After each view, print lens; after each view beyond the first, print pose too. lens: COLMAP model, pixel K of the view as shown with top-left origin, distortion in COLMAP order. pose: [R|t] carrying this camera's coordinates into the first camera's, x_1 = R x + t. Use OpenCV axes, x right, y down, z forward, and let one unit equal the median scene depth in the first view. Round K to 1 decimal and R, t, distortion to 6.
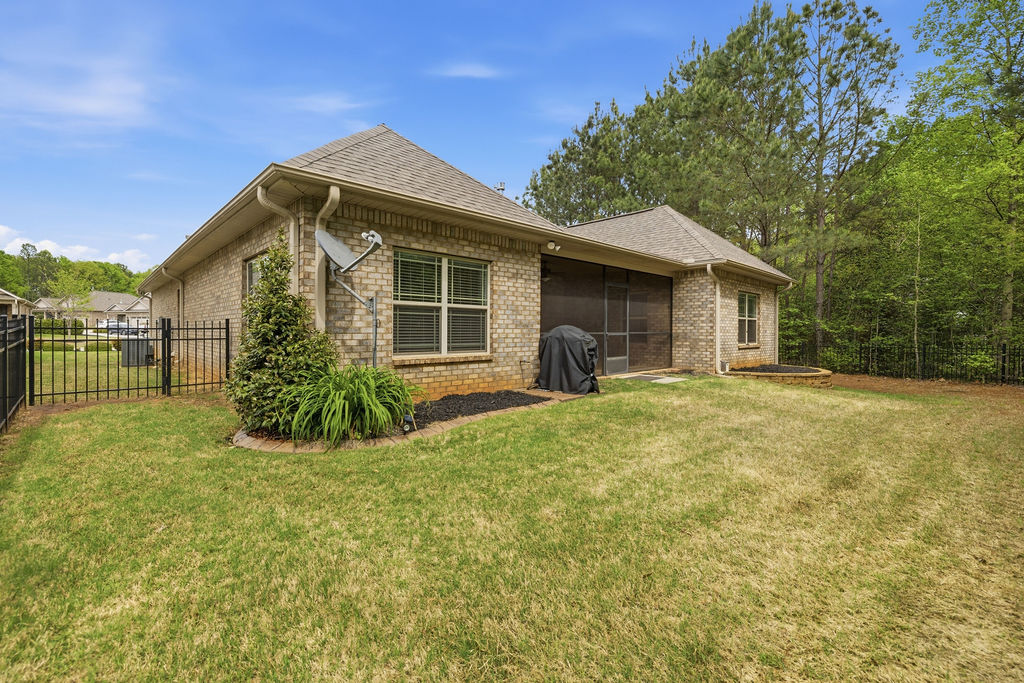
lens RADIAL K [[435.1, 0, 509.8], [0, 435.1, 337.0], [0, 0, 1]] dist [-0.000471, 0.000028]
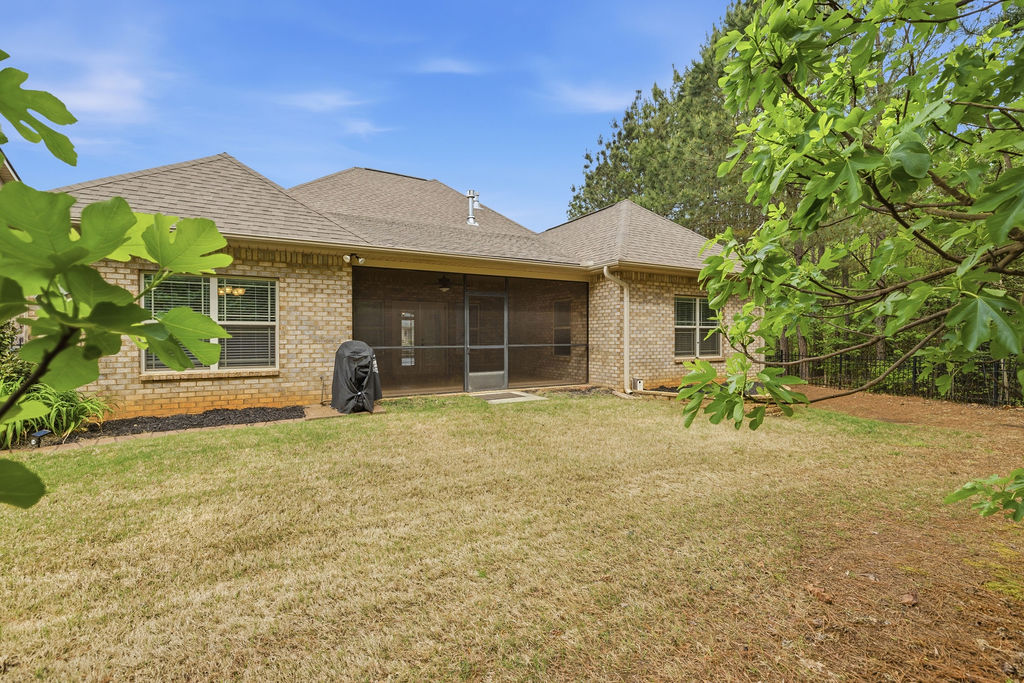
lens RADIAL K [[436.3, 0, 512.0], [0, 436.3, 341.5], [0, 0, 1]] dist [0.000729, 0.000060]
pose [[0.964704, -0.003146, -0.263319, 0.695715], [0.002100, 0.999989, -0.004255, -0.019355], [0.263329, 0.003552, 0.964700, 0.153002]]
